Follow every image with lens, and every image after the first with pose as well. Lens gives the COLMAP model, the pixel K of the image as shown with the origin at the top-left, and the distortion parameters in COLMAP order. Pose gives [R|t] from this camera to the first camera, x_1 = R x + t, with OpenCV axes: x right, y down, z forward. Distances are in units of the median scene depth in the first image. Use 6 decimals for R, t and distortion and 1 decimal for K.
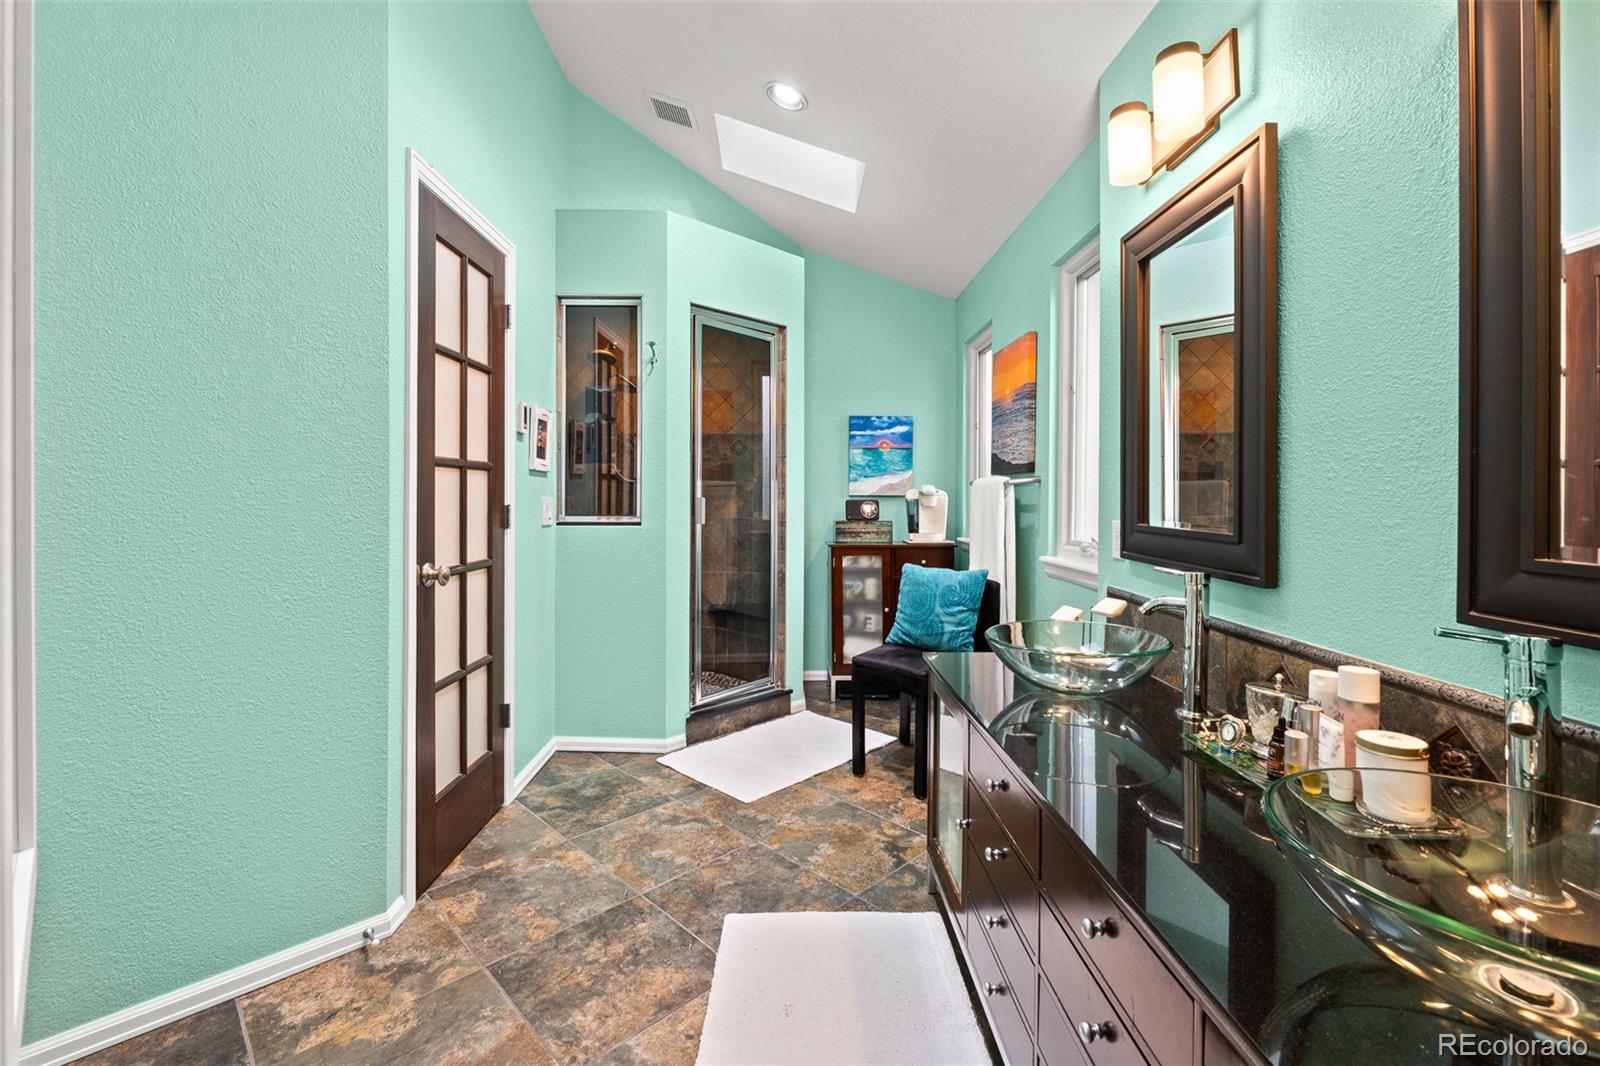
lens RADIAL K [[683.6, 0, 795.4], [0, 683.6, 494.6], [0, 0, 1]] dist [0.000077, -0.008397]
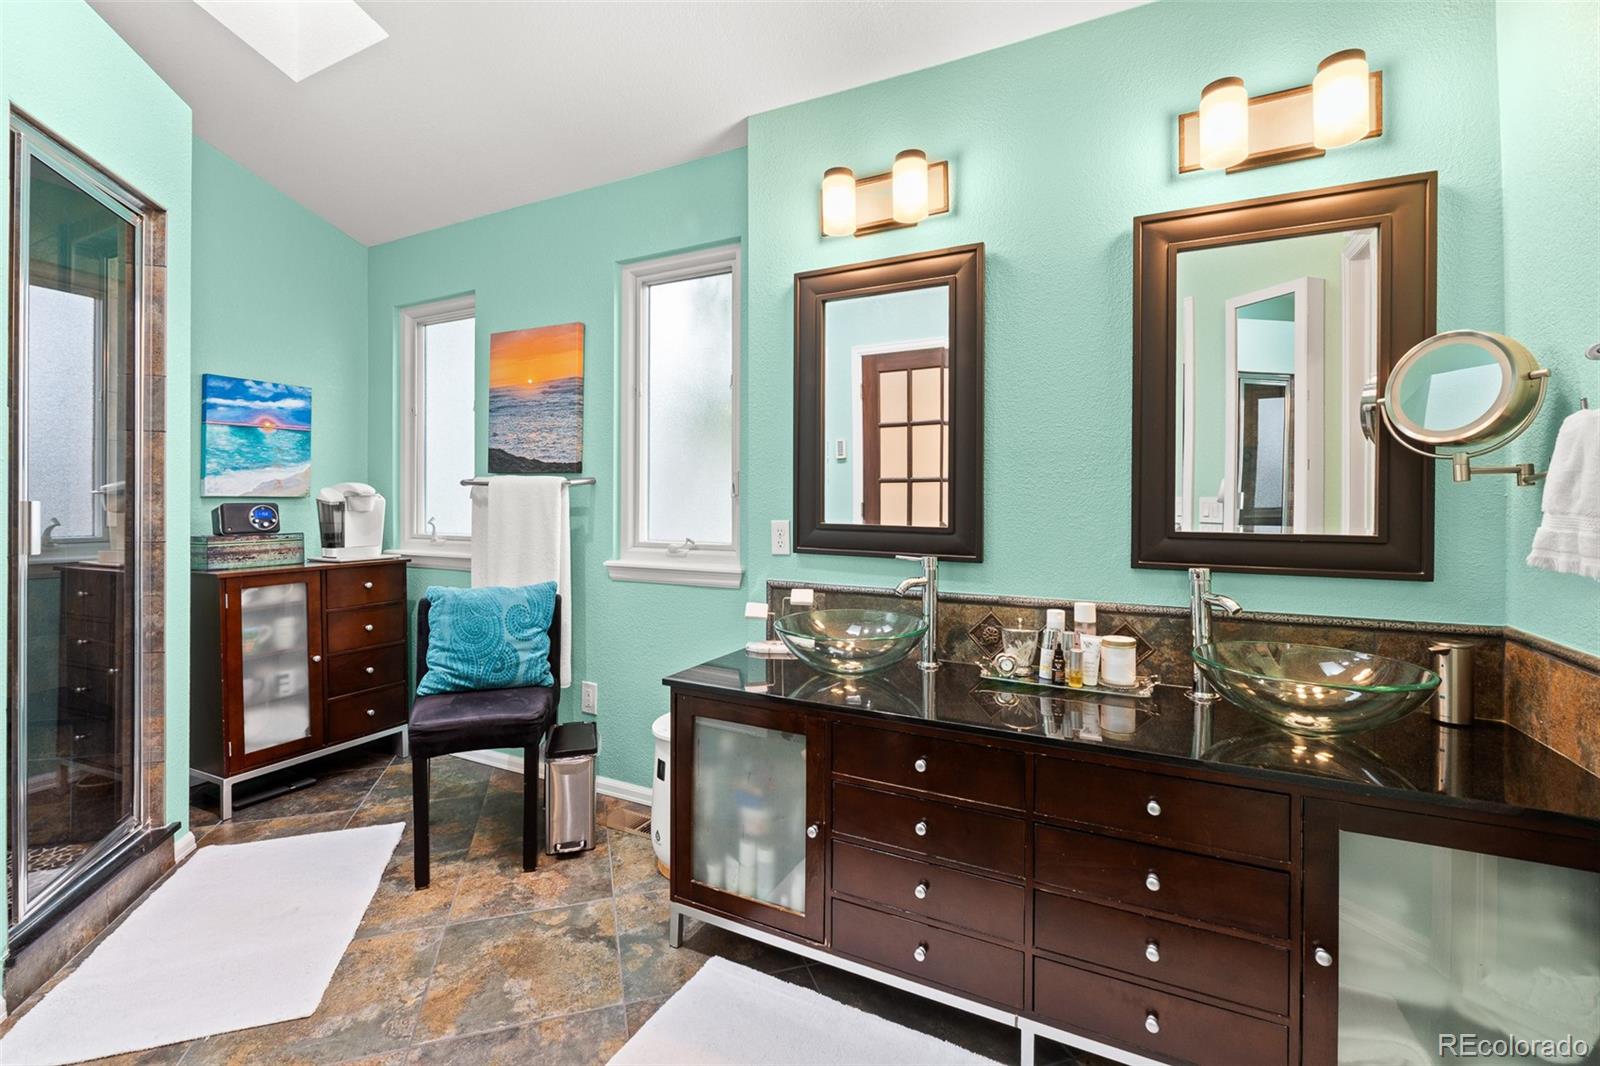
lens RADIAL K [[683.6, 0, 795.4], [0, 683.6, 494.6], [0, 0, 1]] dist [0.000077, -0.008397]
pose [[0.457508, 0.002641, 0.889202, -0.284985], [-0.002851, 0.999995, -0.001504, -0.001604], [-0.889201, -0.001847, 0.457513, 0.250539]]
